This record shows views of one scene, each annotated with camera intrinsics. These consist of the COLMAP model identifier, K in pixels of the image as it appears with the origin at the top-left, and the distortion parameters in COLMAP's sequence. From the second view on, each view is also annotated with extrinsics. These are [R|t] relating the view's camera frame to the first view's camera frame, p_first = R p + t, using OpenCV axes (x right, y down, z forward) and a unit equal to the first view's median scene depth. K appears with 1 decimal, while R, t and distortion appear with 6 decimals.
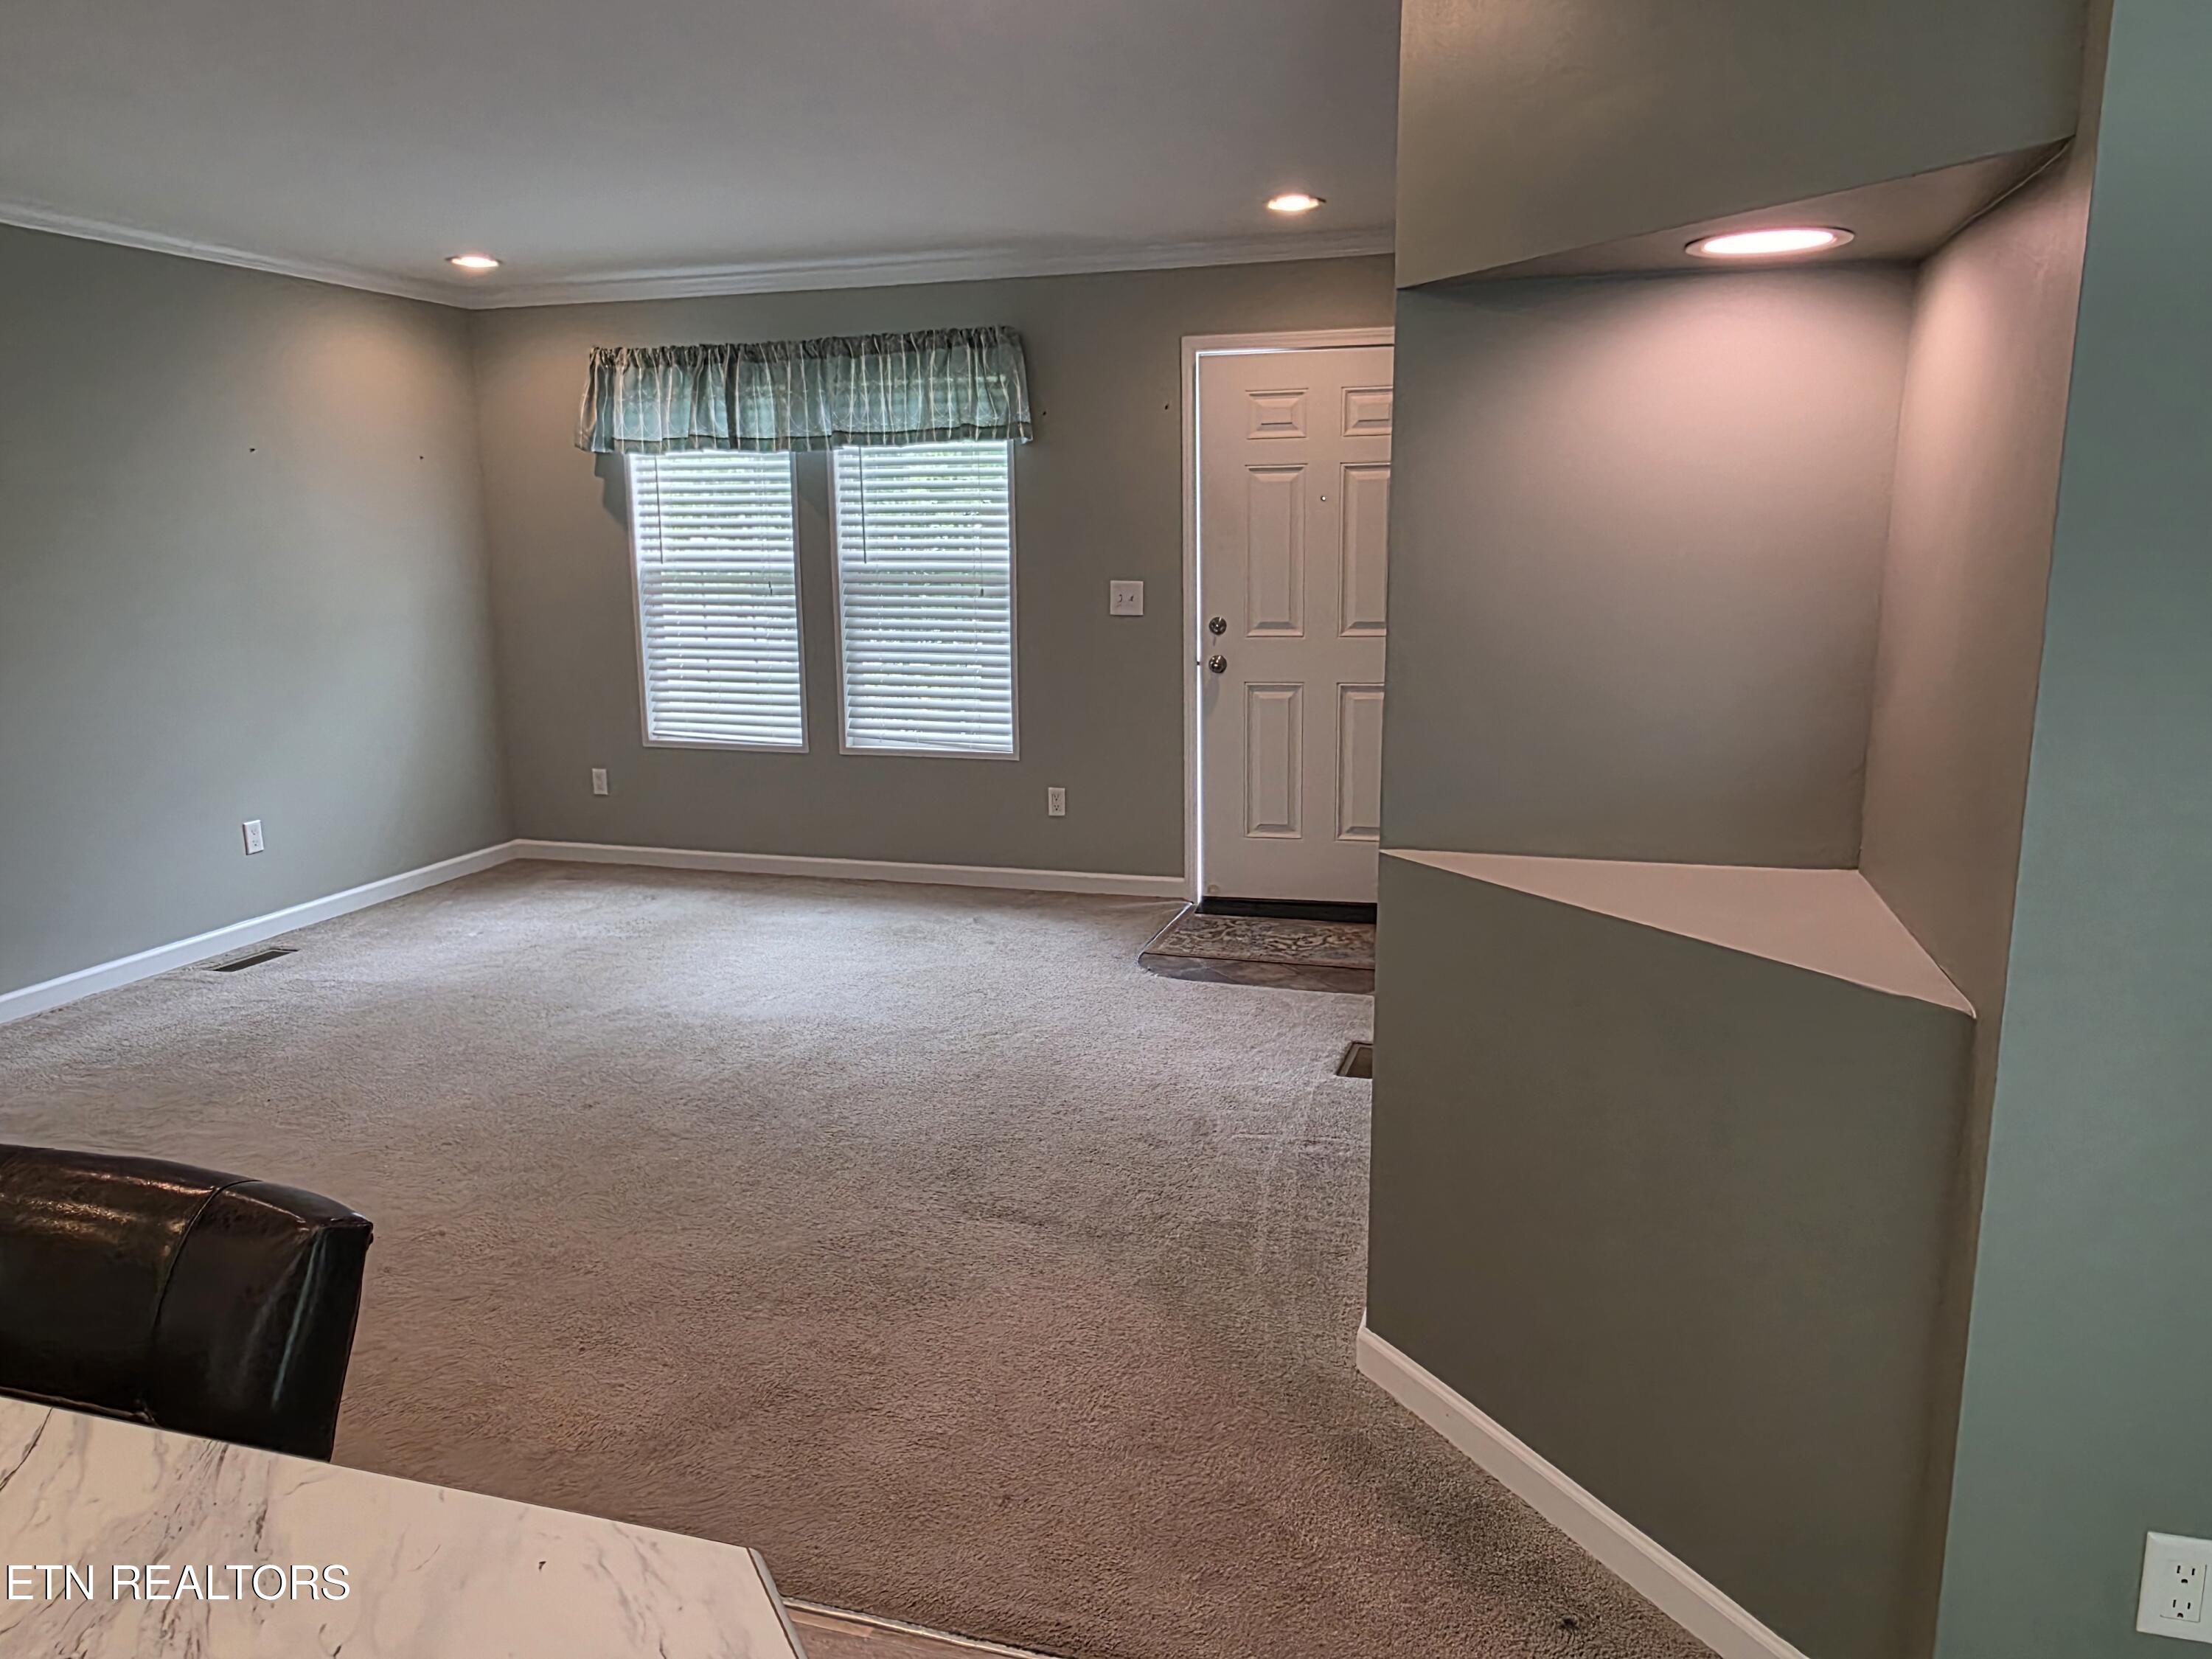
lens RADIAL K [[1497.4, 0, 1106.0], [0, 1497.4, 829.5], [0, 0, 1]] dist [-0.005815, -0.001627]
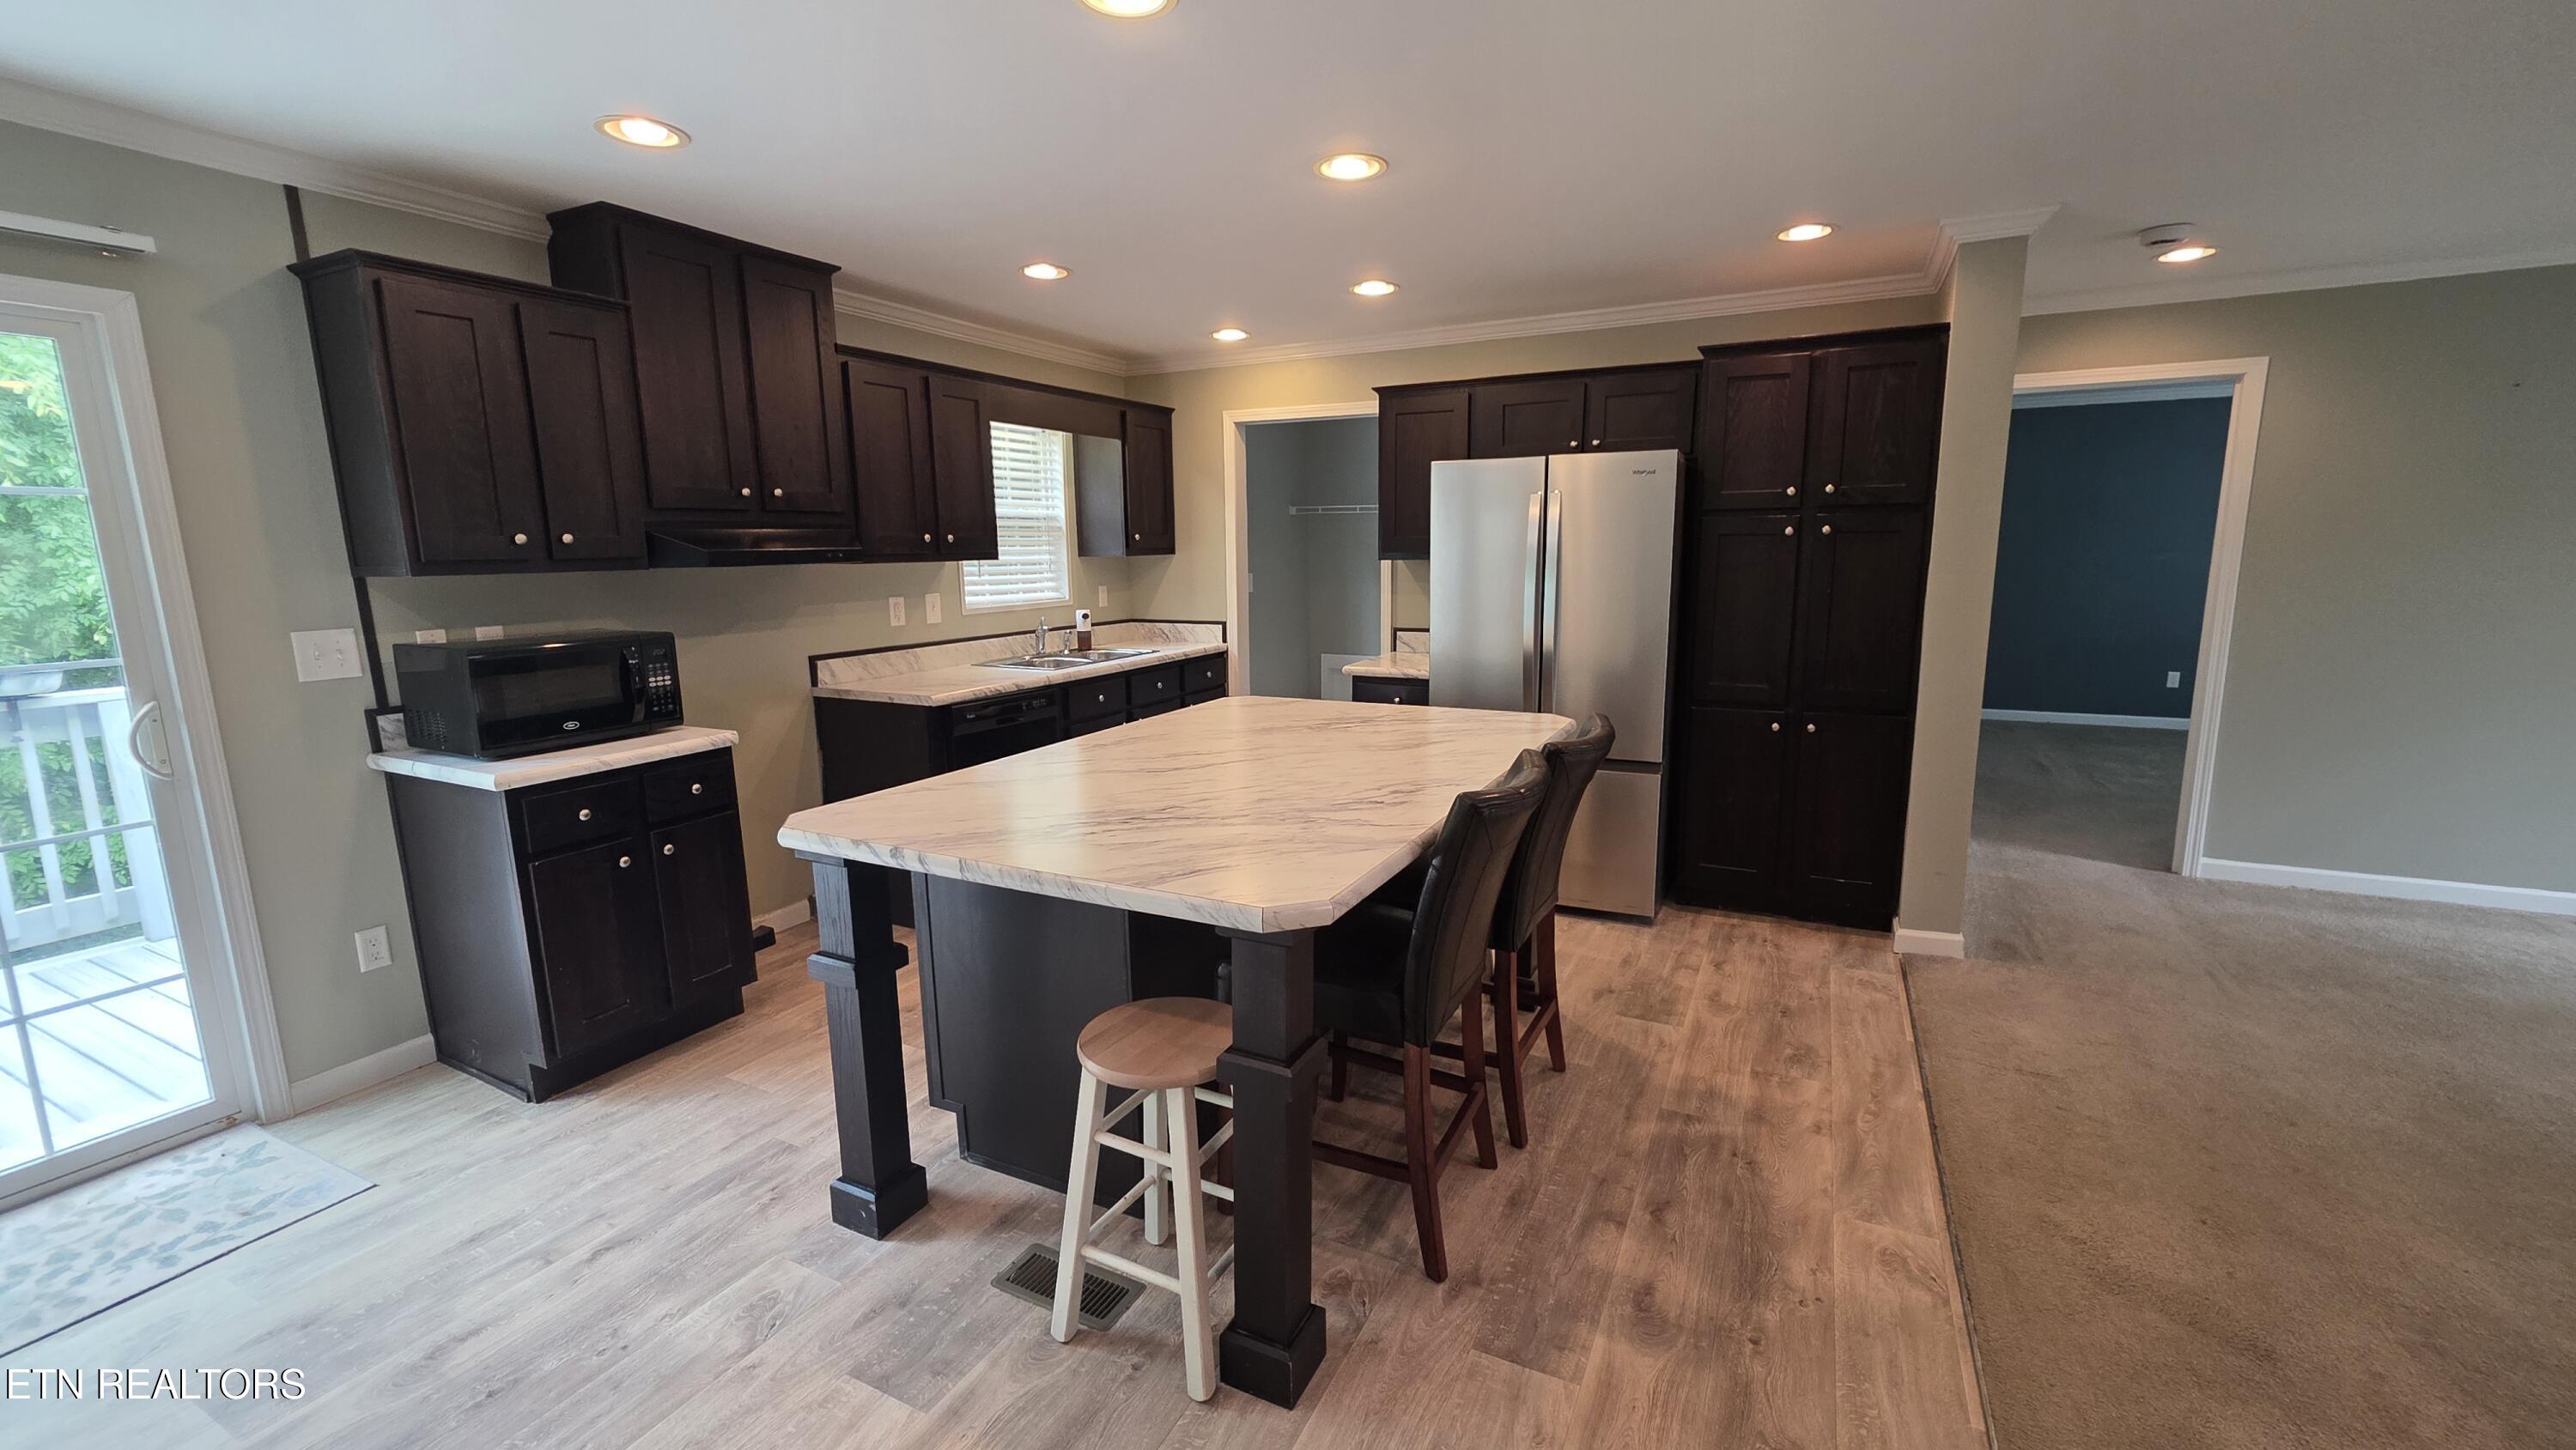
lens RADIAL K [[1039.3, 0, 1288.0], [0, 1039.3, 720.1], [0, 0, 1]] dist [-0.000250, 0.000025]
pose [[-0.174380, 0.176341, -0.968760, 0.226868], [-0.176859, 0.962225, 0.206987, -0.036309], [0.968665, 0.207428, -0.136605, 0.152318]]
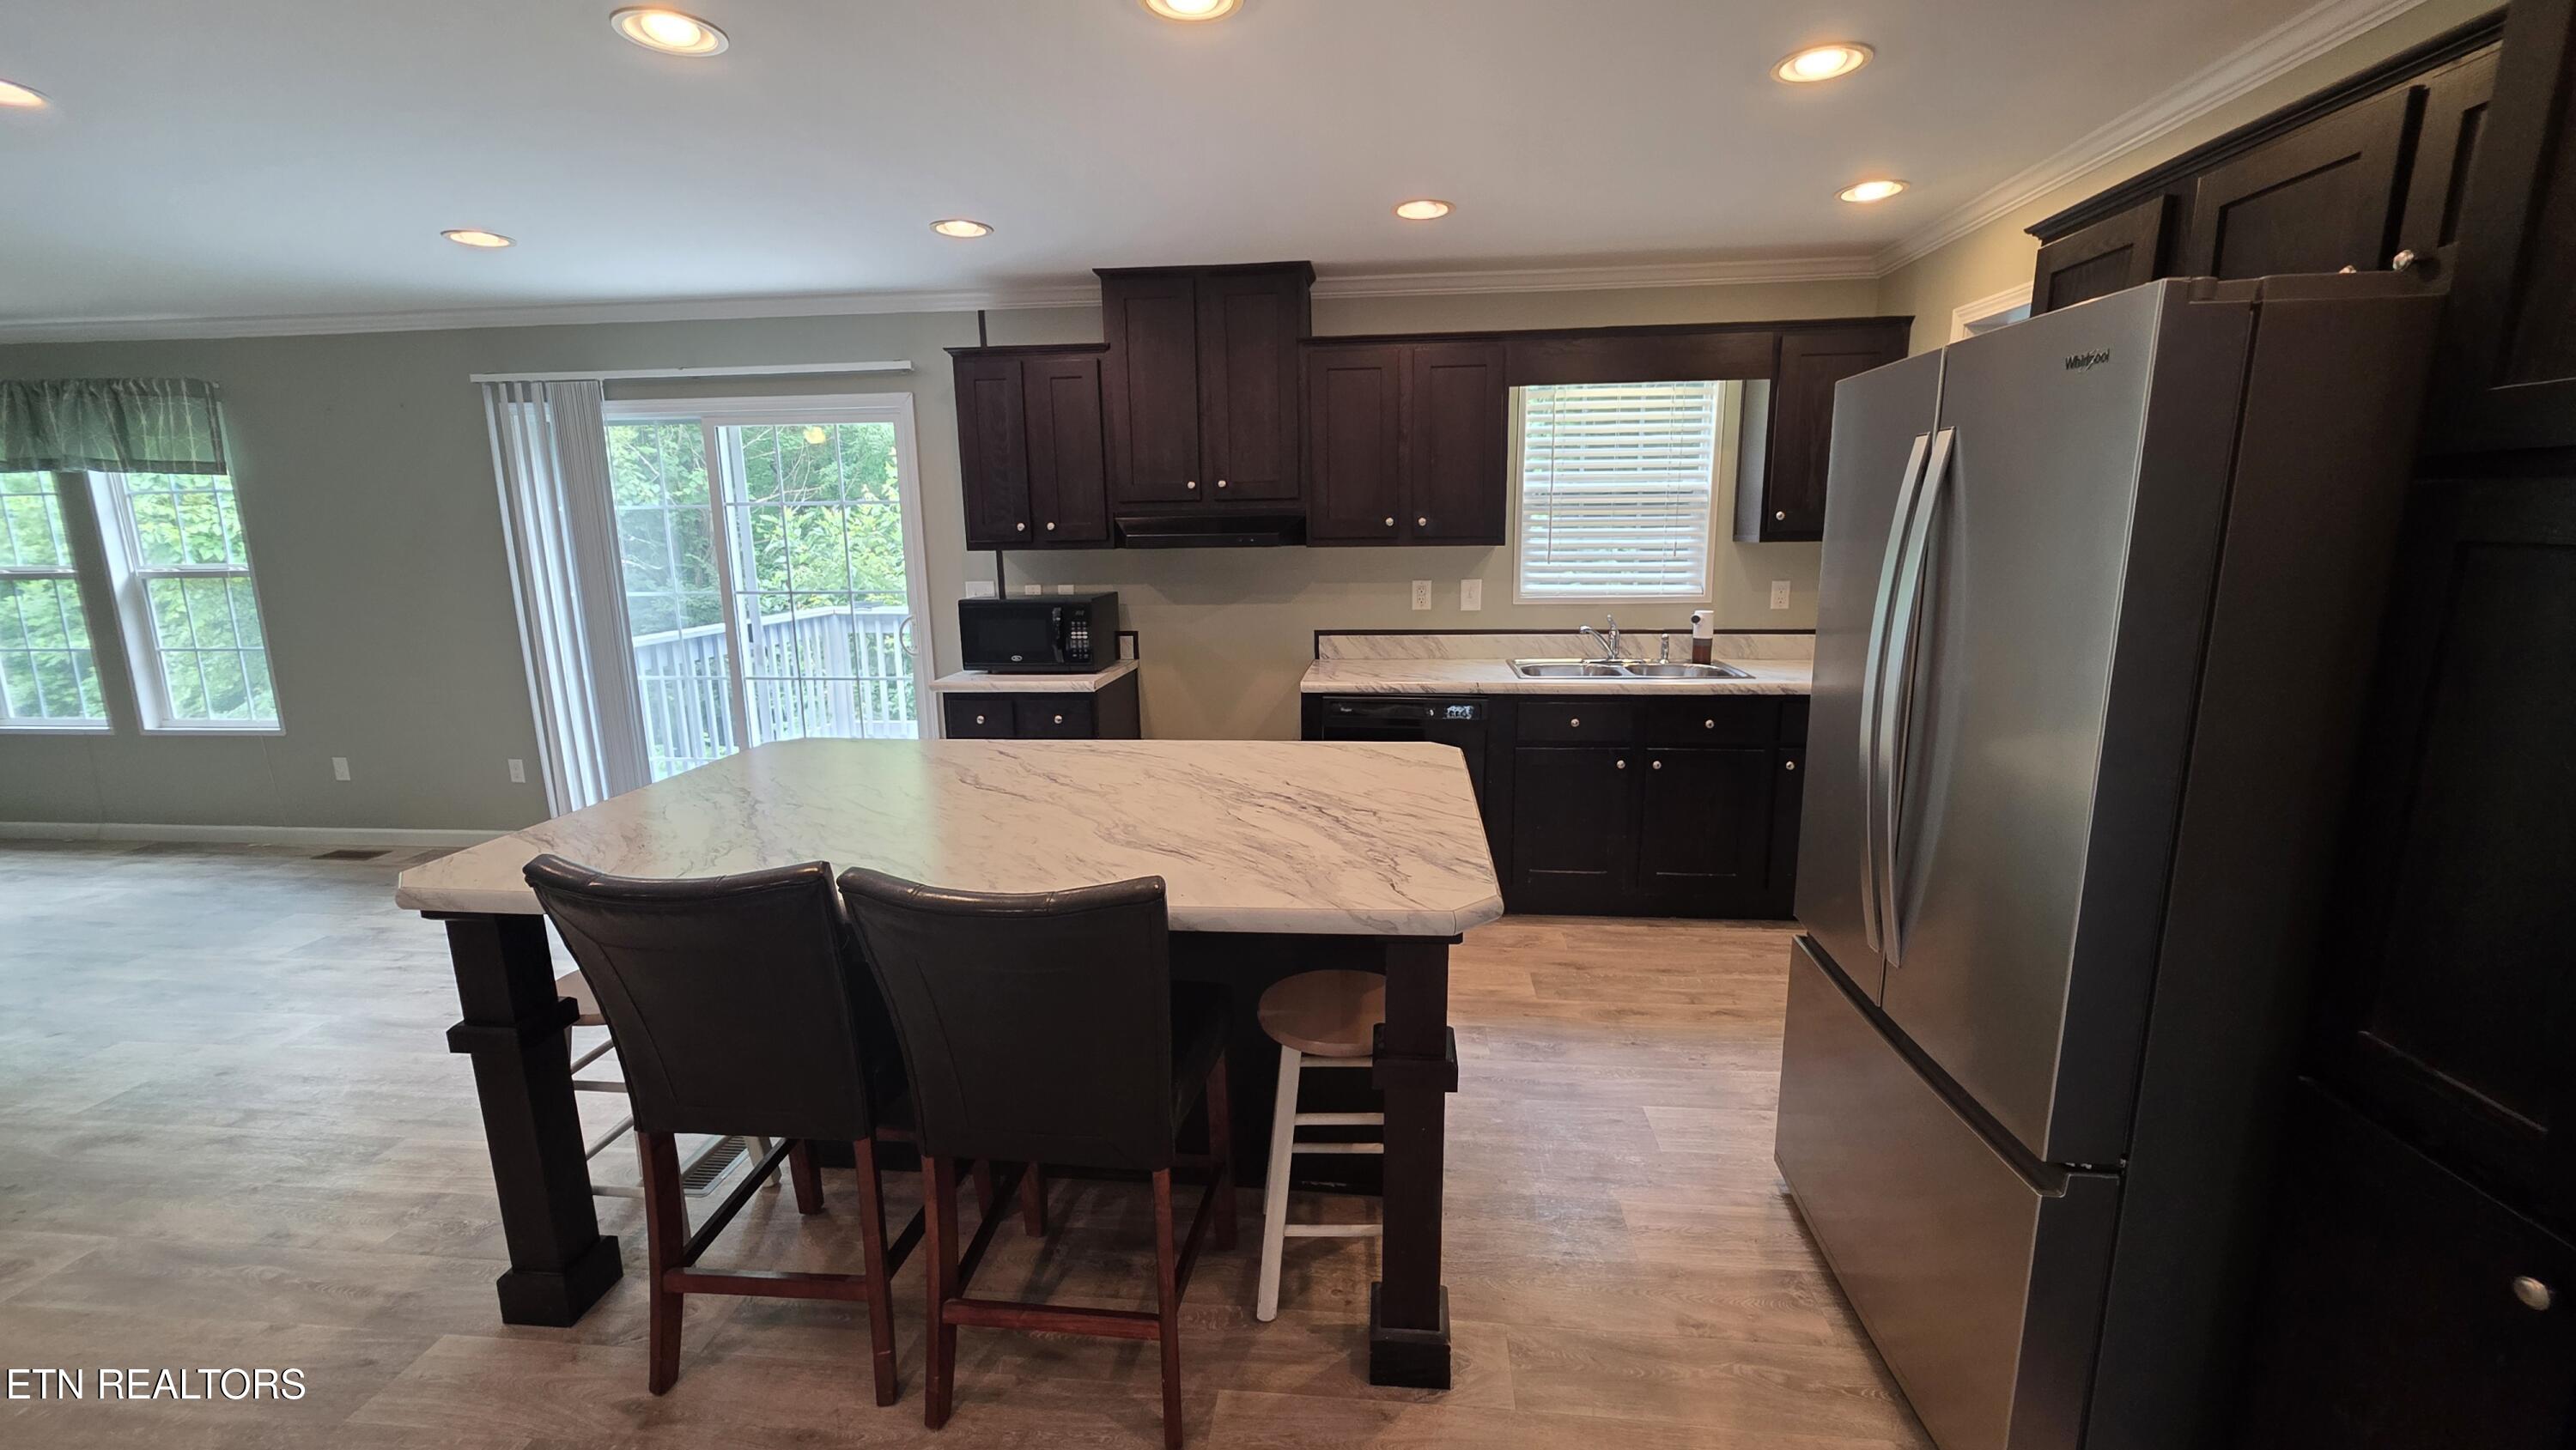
lens RADIAL K [[1030.2, 0, 1297.8], [0, 1030.2, 724.6], [0, 0, 1]] dist [0.000203, -0.000371]
pose [[-0.980295, 0.059942, -0.188225, -0.237017], [-0.016317, 0.925023, 0.379560, -0.097726], [0.196864, 0.375152, -0.905817, 0.440099]]
